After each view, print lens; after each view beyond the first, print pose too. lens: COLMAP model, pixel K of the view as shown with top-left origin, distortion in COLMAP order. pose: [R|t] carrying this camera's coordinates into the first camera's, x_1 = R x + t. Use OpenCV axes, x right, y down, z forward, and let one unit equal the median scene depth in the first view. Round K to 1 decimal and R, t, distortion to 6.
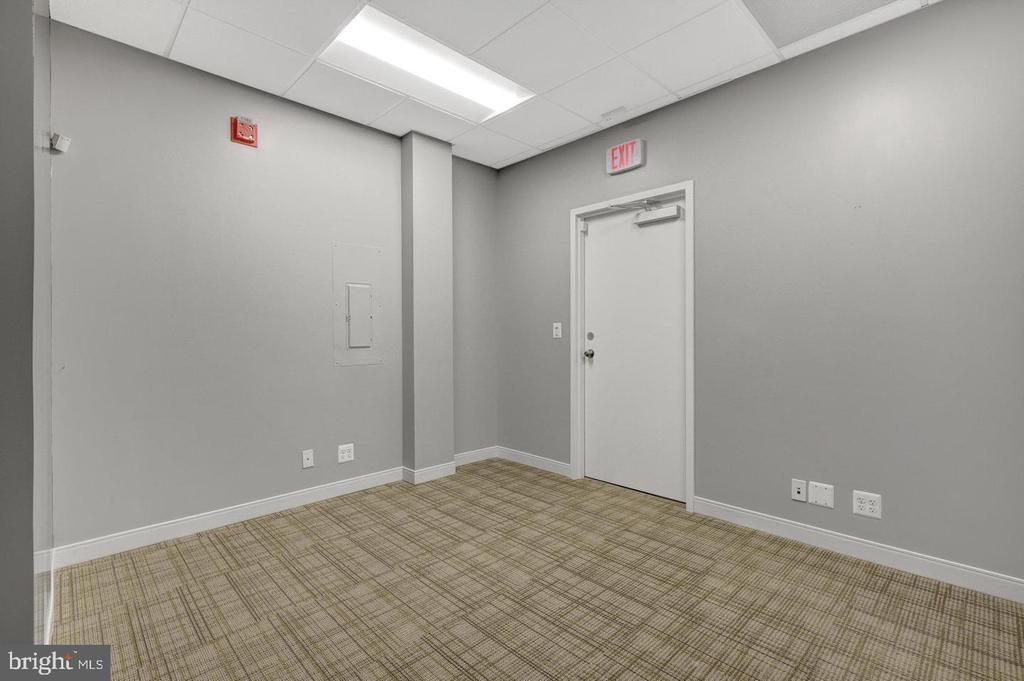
lens RADIAL K [[464.2, 0, 510.0], [0, 464.2, 330.9], [0, 0, 1]] dist [-0.006884, 0.003597]
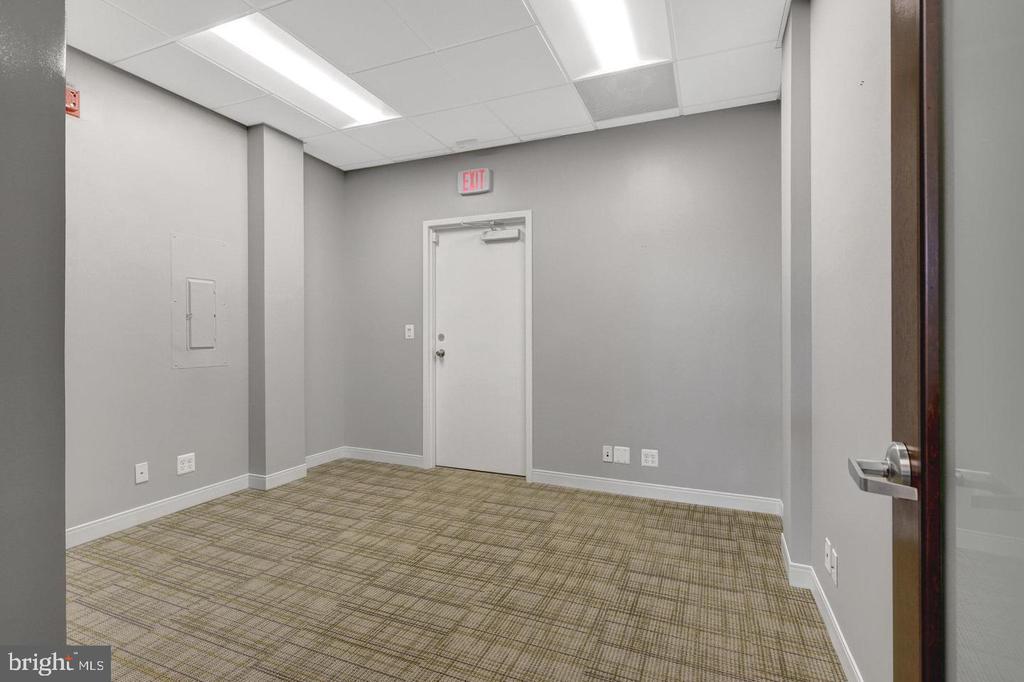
lens RADIAL K [[464.2, 0, 521.9], [0, 464.2, 315.8], [0, 0, 1]] dist [-0.006884, 0.003597]
pose [[0.915136, 0.024345, 0.402409, -0.133668], [-0.009257, 0.999181, -0.039397, 0.002850], [-0.403038, 0.032328, 0.914612, -0.120019]]
